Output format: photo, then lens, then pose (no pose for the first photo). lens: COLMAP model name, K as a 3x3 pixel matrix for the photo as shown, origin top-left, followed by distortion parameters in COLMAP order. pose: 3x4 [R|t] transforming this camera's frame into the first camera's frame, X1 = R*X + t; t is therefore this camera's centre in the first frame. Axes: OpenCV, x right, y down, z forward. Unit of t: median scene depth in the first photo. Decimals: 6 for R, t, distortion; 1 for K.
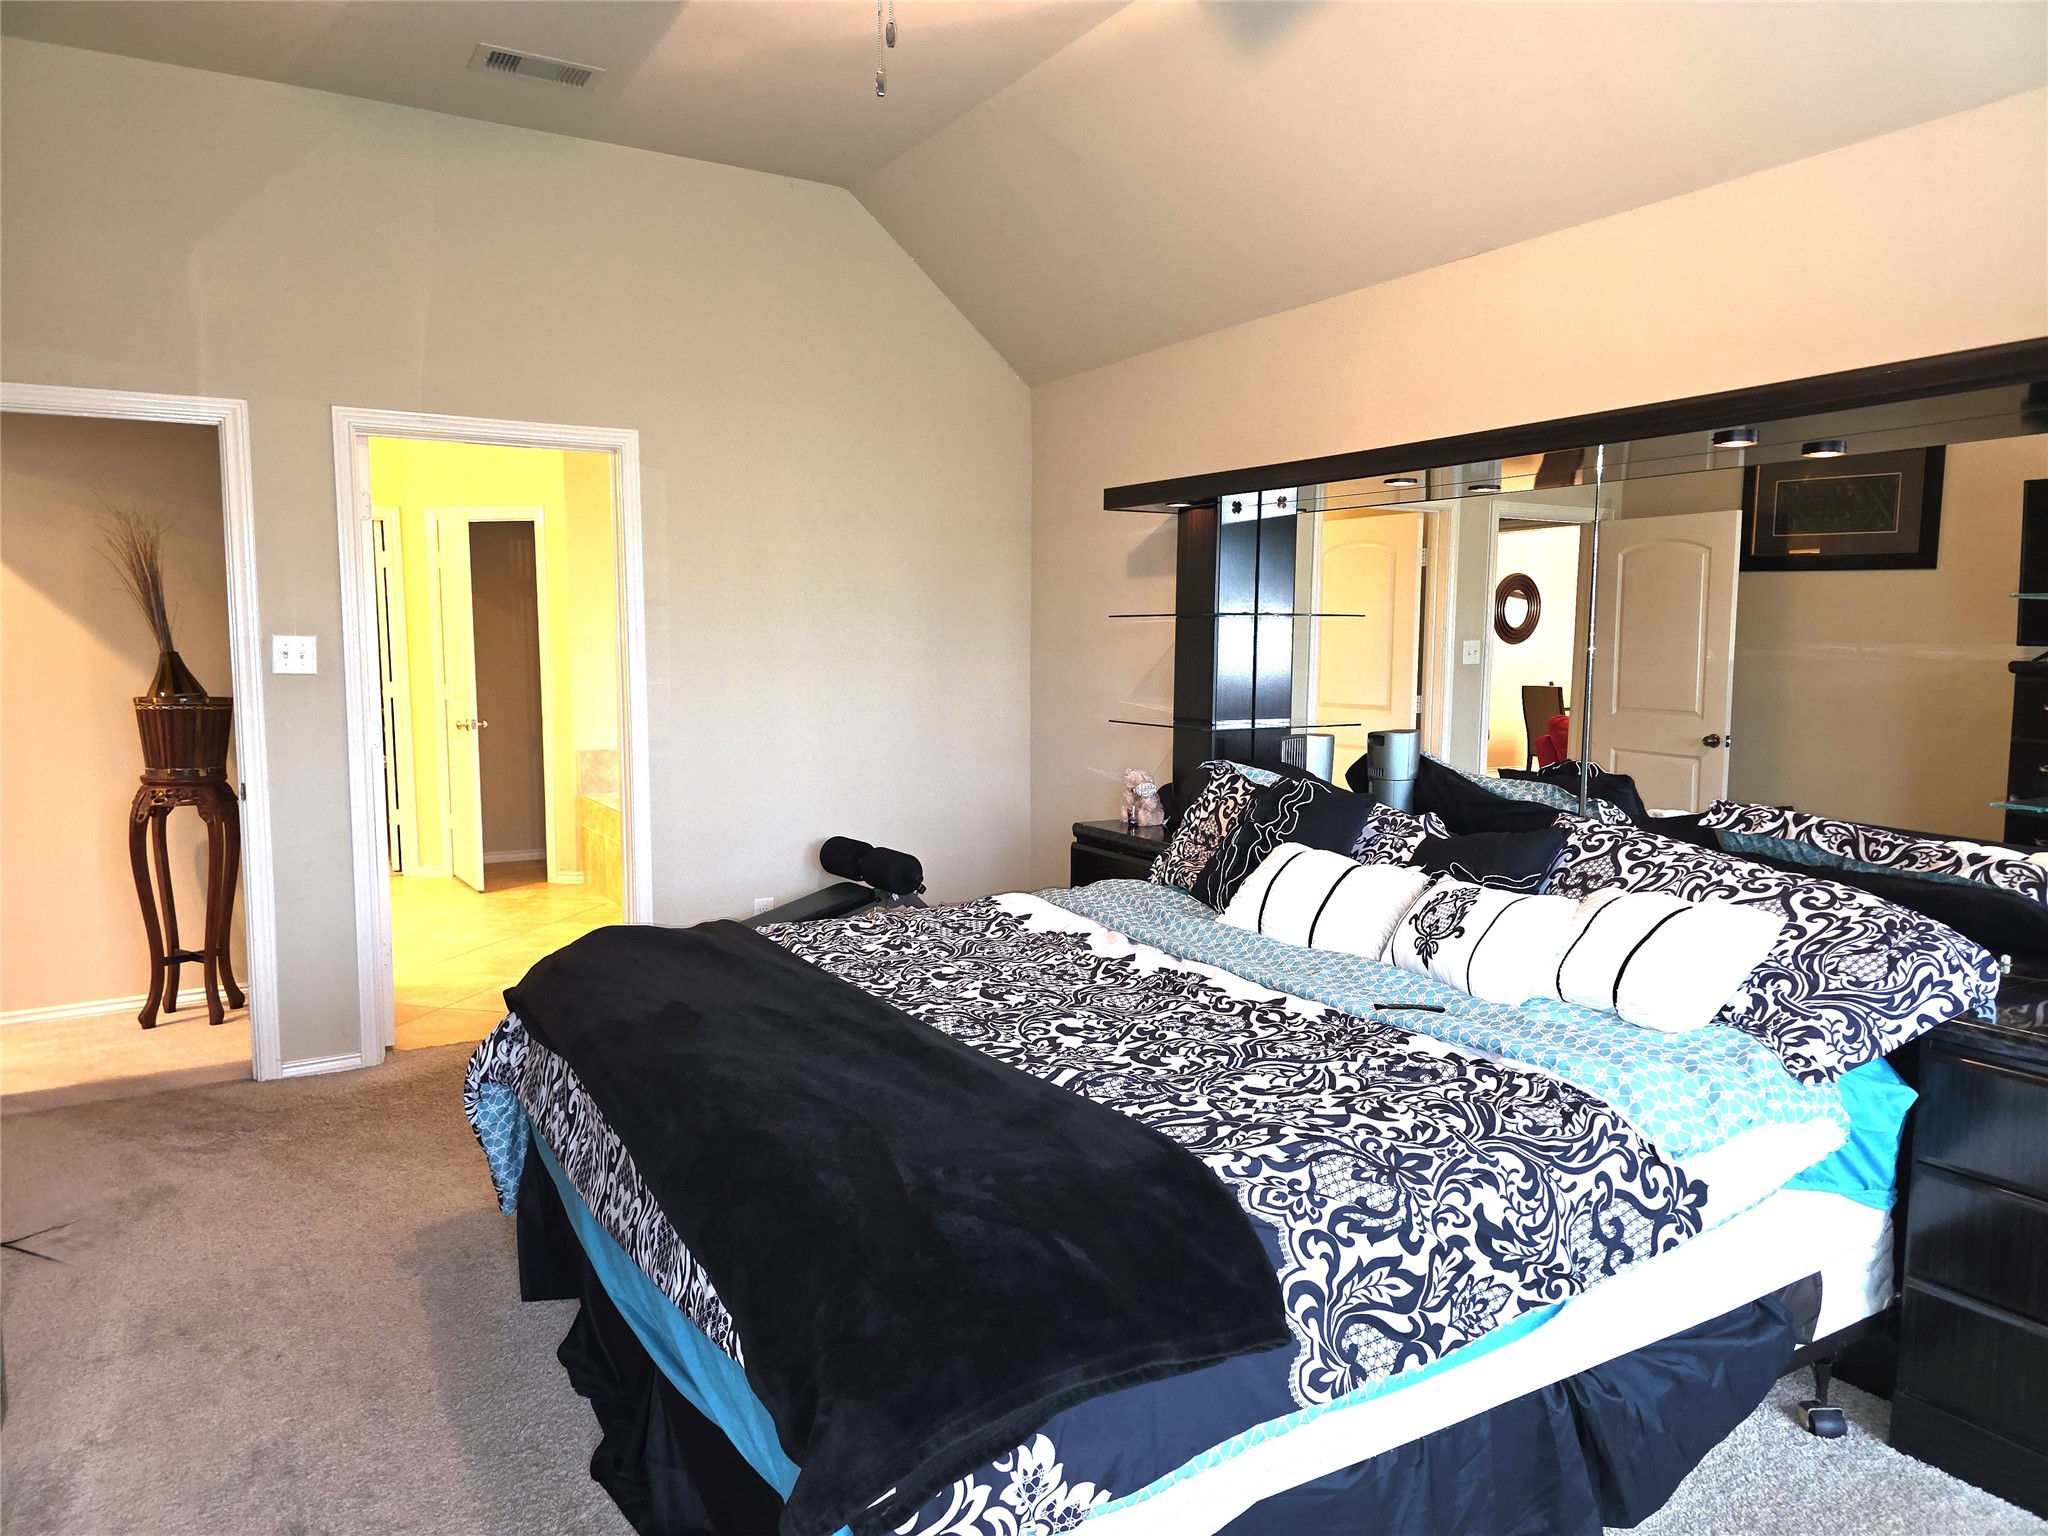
lens RADIAL K [[1366.0, 0, 1005.3], [0, 1366.0, 773.3], [0, 0, 1]] dist [0.057217, -0.051593]
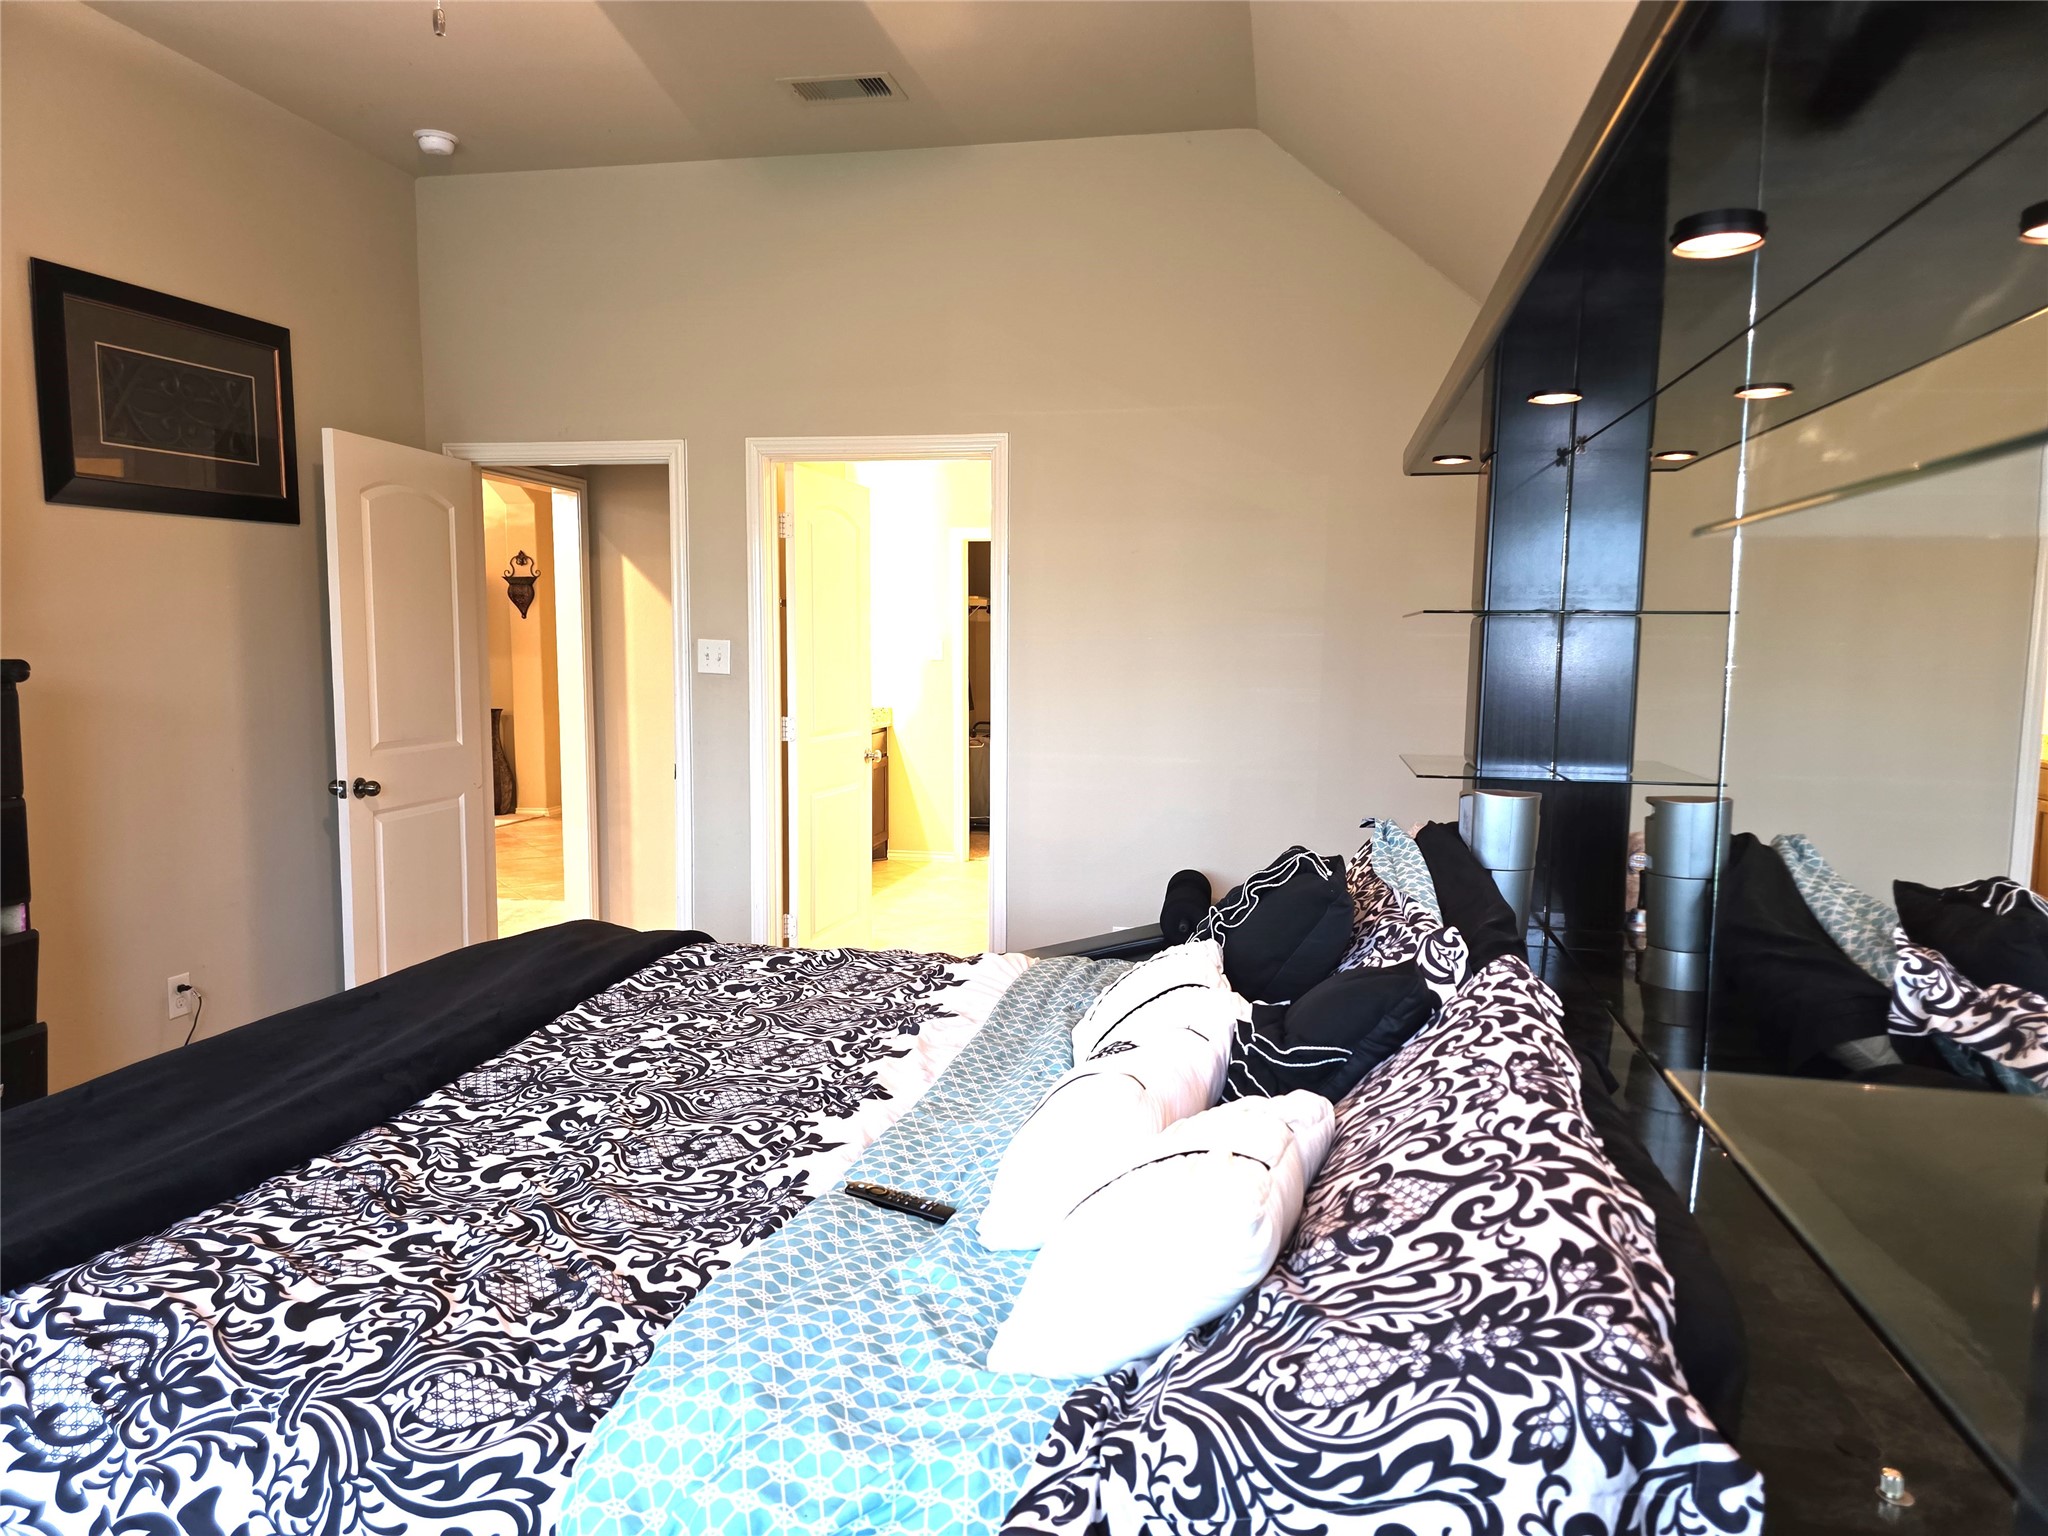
lens RADIAL K [[1366.0, 0, 1009.9], [0, 1366.0, 772.6], [0, 0, 1]] dist [0.057217, -0.051593]
pose [[0.748754, 0.068299, -0.659320, 0.830364], [-0.075728, 0.996979, 0.017277, -0.054207], [0.658508, 0.036993, 0.751664, 0.590347]]
